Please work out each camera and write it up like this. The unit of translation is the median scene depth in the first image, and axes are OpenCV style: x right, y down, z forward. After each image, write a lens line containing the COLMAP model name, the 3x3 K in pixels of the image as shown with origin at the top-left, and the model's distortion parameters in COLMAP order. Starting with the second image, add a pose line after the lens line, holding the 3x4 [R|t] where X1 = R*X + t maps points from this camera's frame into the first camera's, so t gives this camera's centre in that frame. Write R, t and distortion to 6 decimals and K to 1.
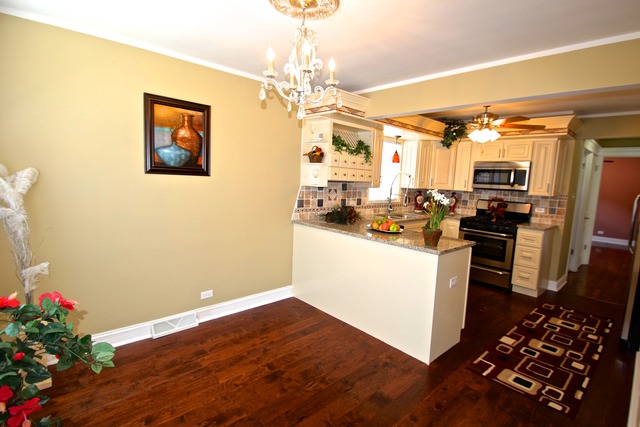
lens RADIAL K [[305.3, 0, 346.8], [0, 305.3, 212.2], [0, 0, 1]] dist [-0.010036, -0.003543]
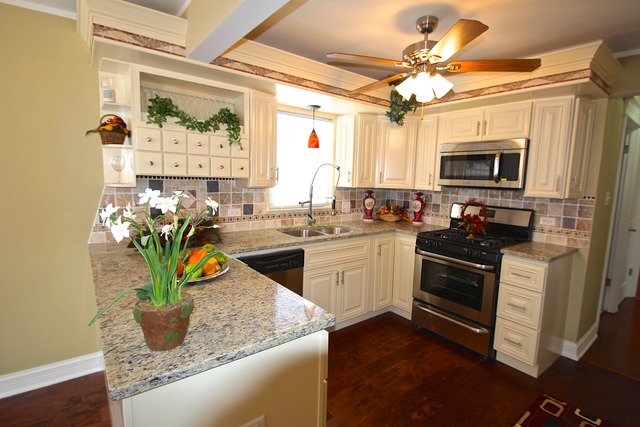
lens RADIAL K [[305.3, 0, 349.5], [0, 305.3, 211.4], [0, 0, 1]] dist [-0.010036, -0.003543]
pose [[0.996342, -0.004804, -0.085317, 0.314080], [0.004652, 0.999987, -0.001984, -0.027967], [0.085325, 0.001580, 0.996352, 0.391087]]
